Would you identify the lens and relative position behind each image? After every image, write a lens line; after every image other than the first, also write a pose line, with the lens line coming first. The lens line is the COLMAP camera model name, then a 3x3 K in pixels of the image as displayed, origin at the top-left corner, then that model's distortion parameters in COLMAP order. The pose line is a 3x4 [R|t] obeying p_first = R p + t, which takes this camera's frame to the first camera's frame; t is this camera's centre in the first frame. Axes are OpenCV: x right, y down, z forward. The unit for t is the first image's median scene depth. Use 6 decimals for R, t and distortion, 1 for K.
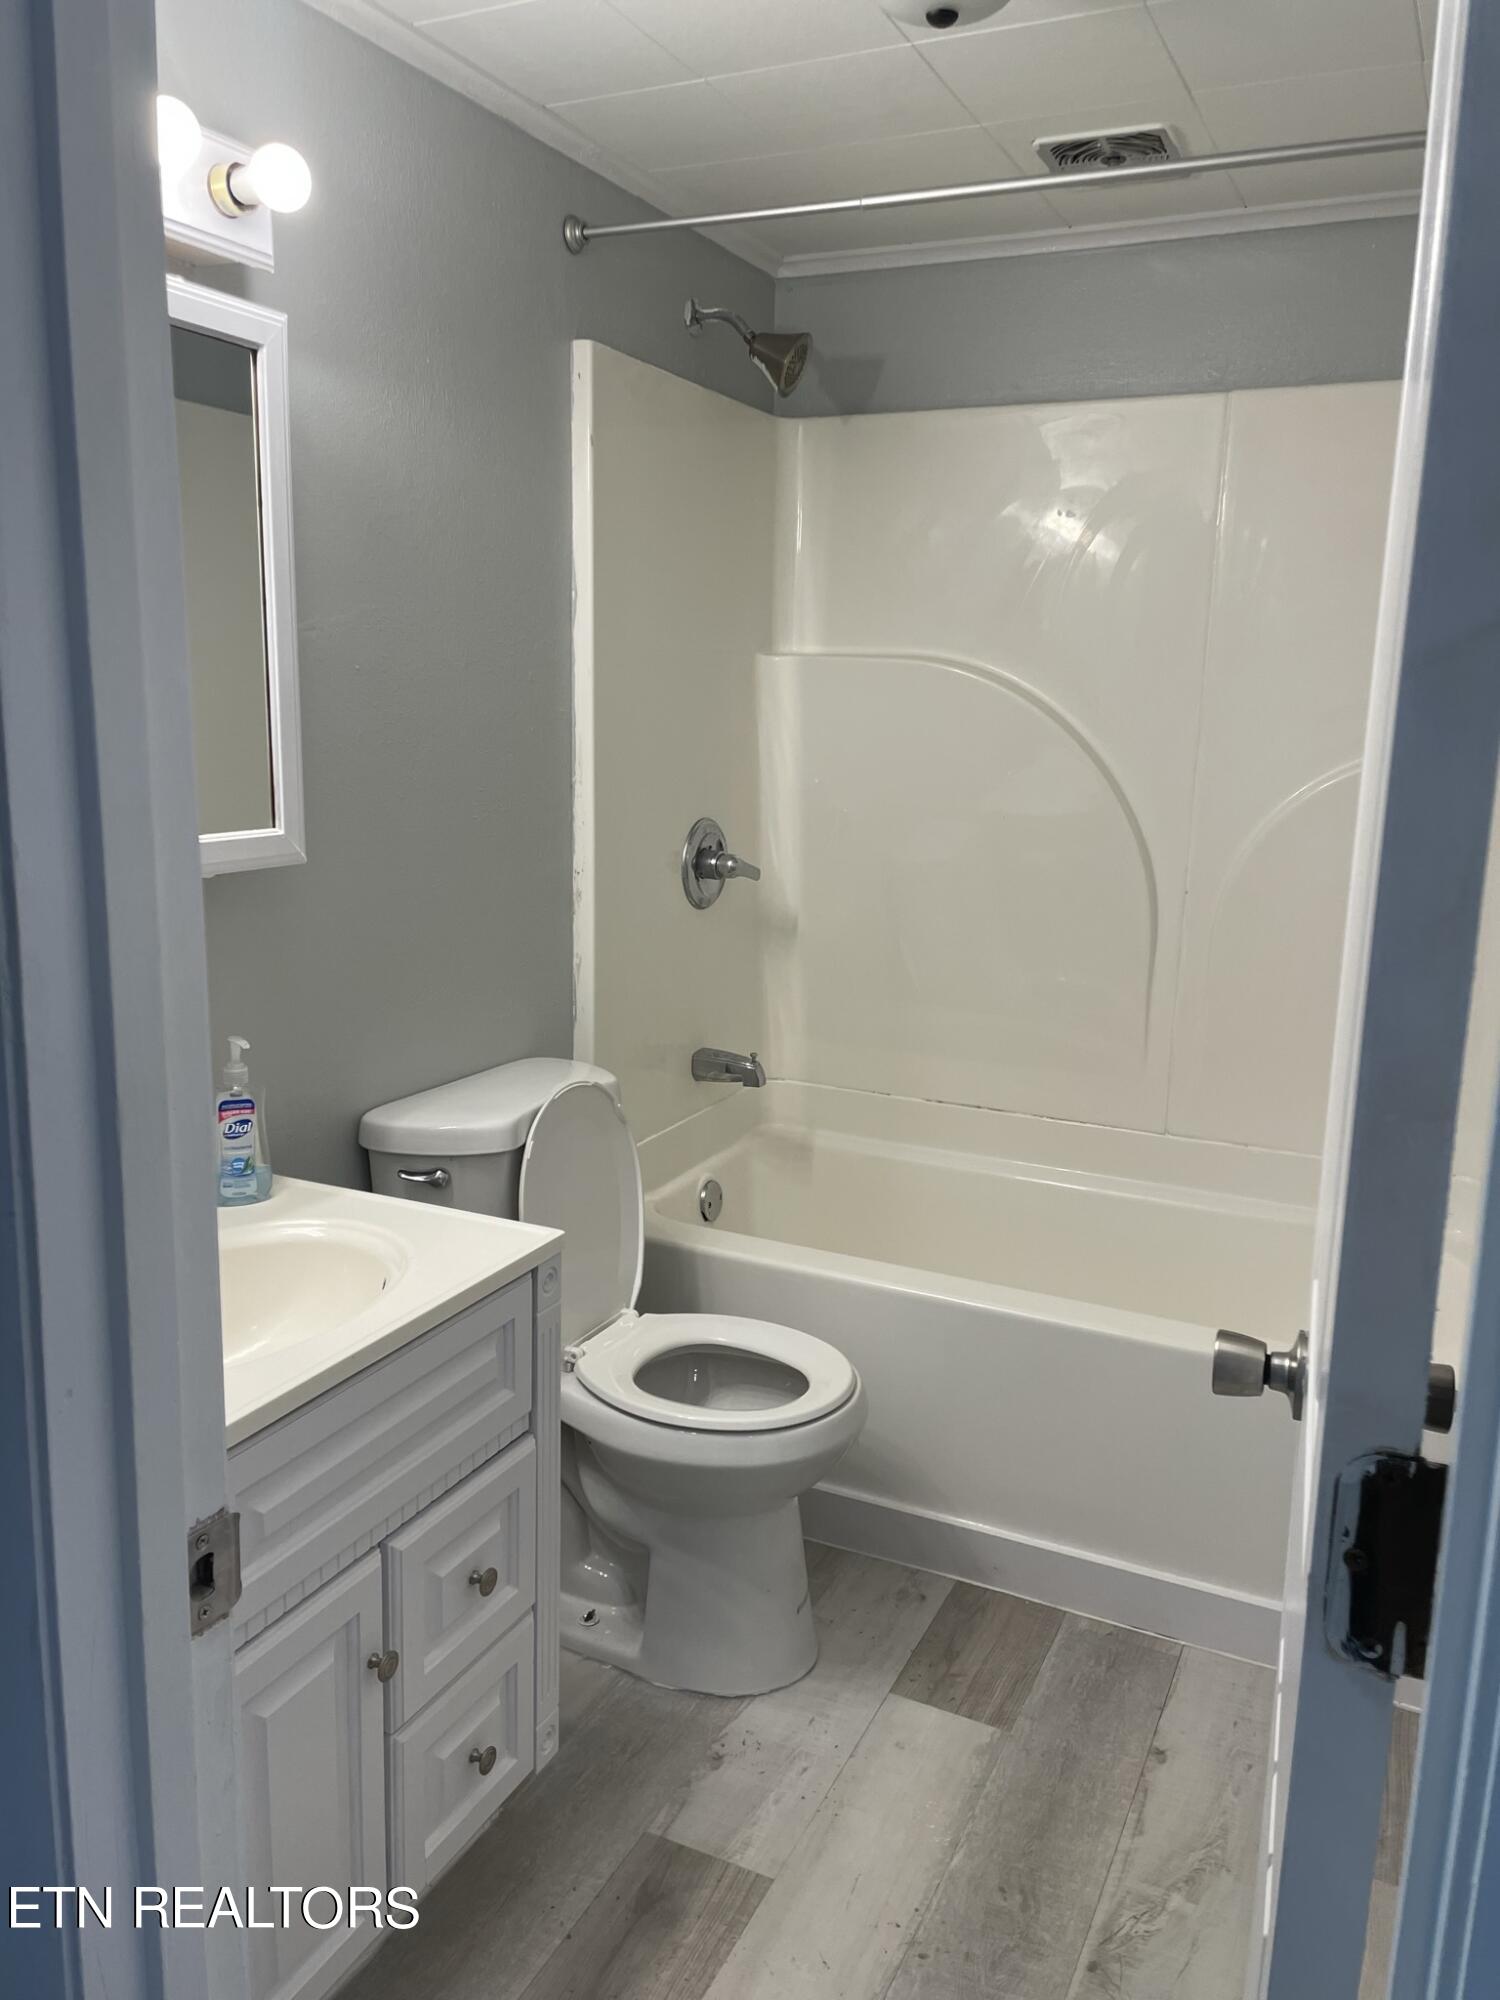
lens RADIAL K [[1545.5, 0, 750.0], [0, 1545.5, 1000.0], [0, 0, 1]] dist [0.139705, -0.170834]
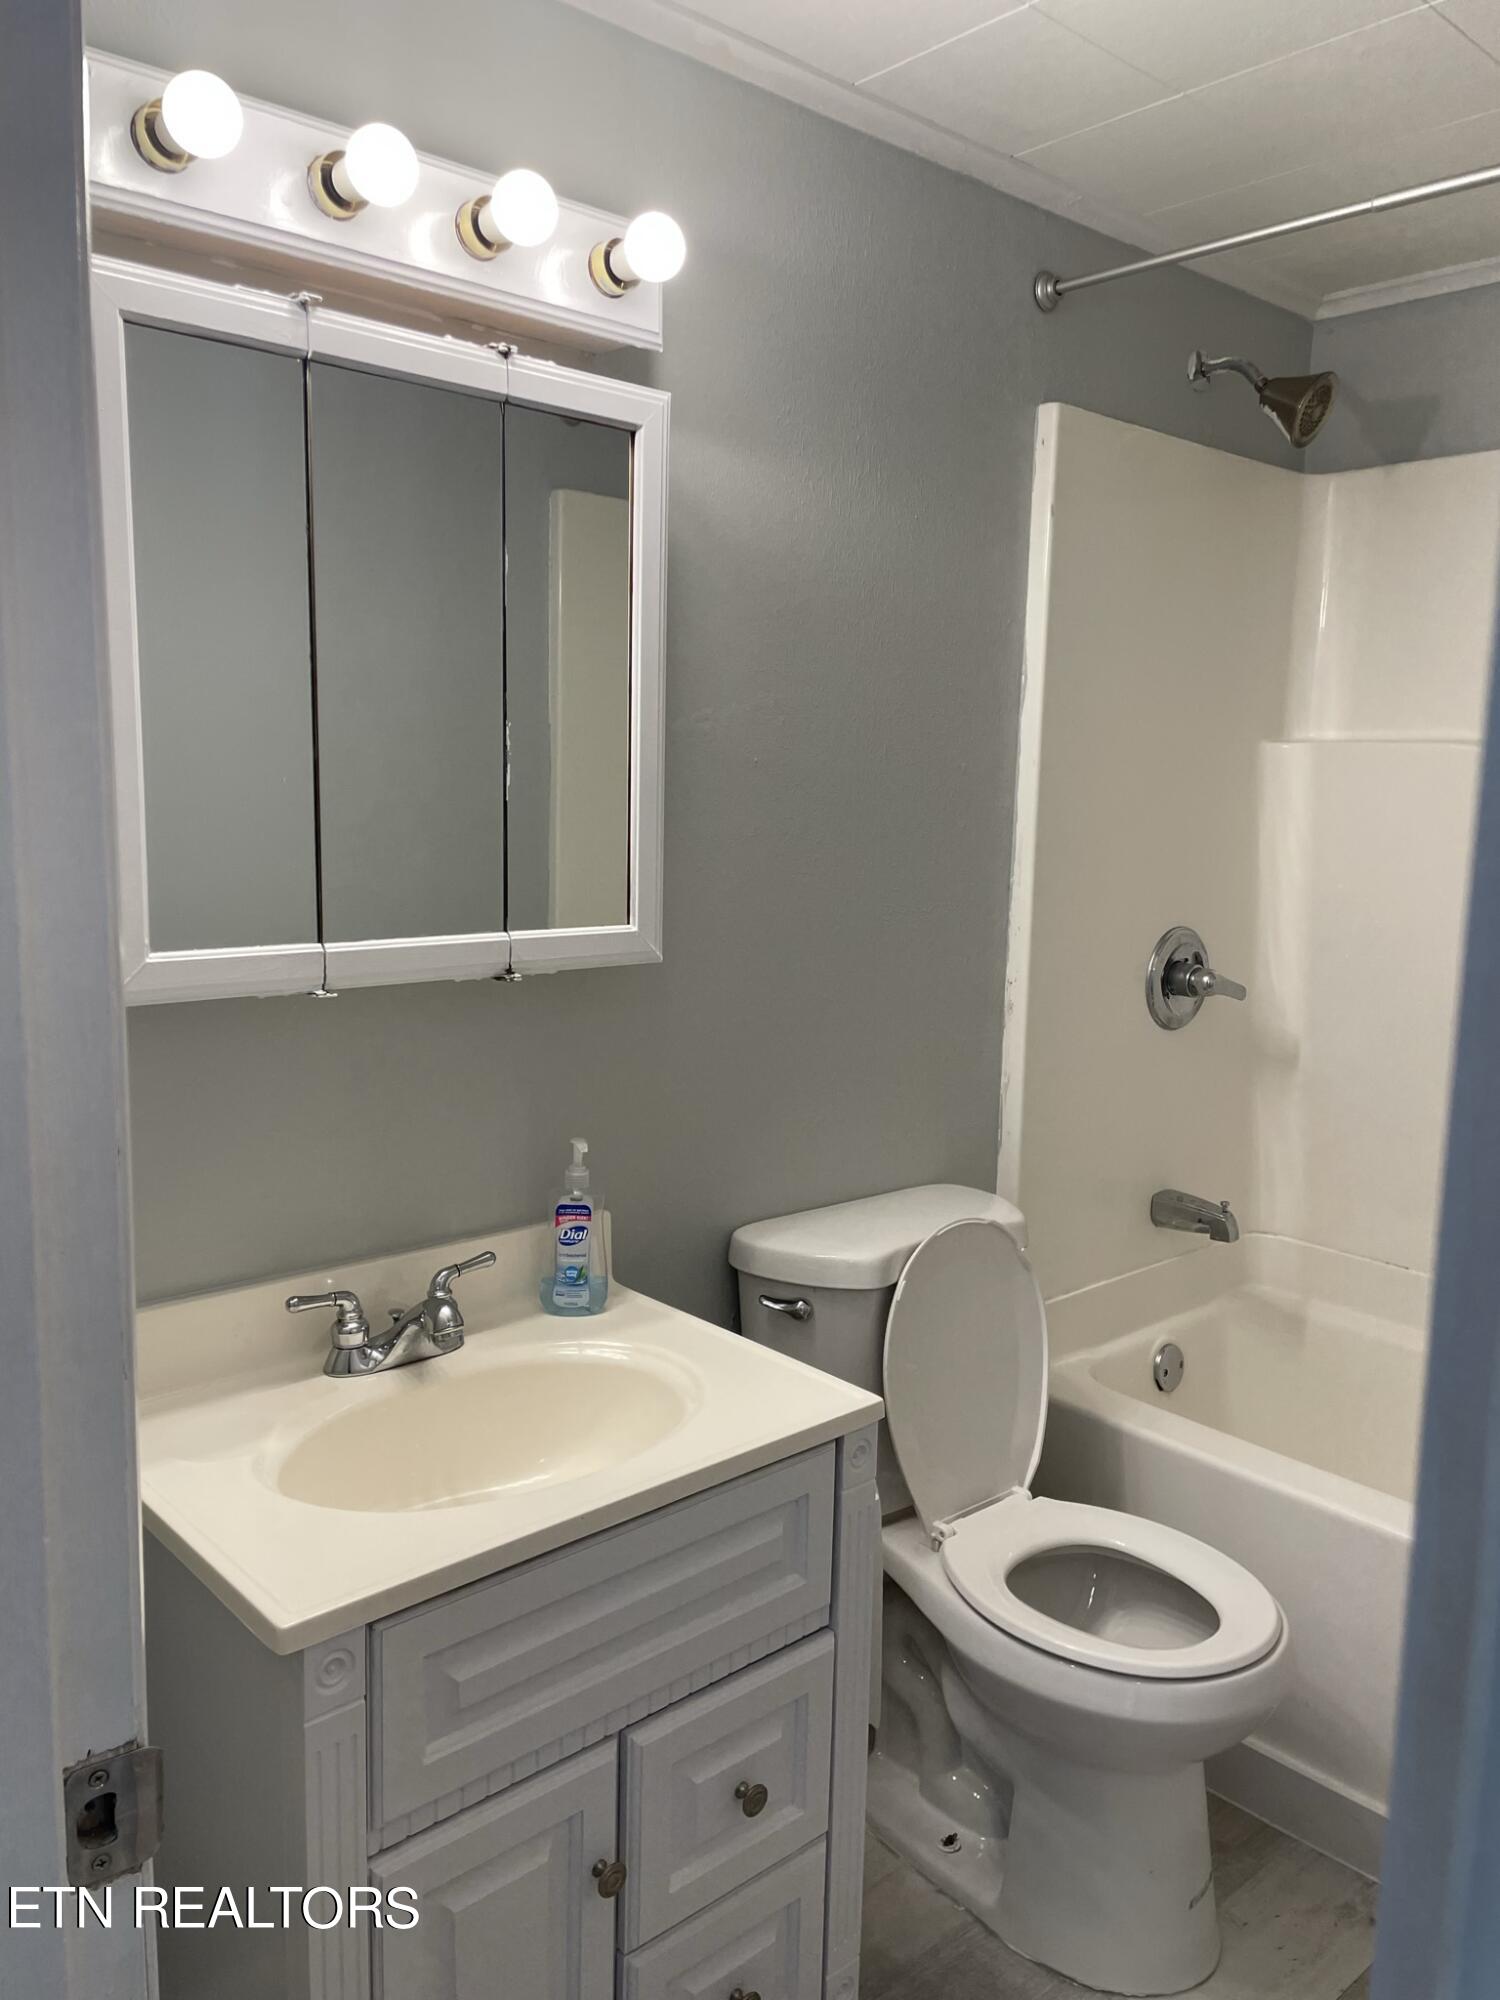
lens RADIAL K [[1527.3, 0, 746.3], [0, 1527.3, 1017.2], [0, 0, 1]] dist [0.121126, -0.147137]
pose [[0.924304, 0.052756, -0.377993, 0.098404], [-0.073594, 0.996450, -0.040887, -0.016751], [0.374494, 0.065610, 0.924905, 0.137321]]
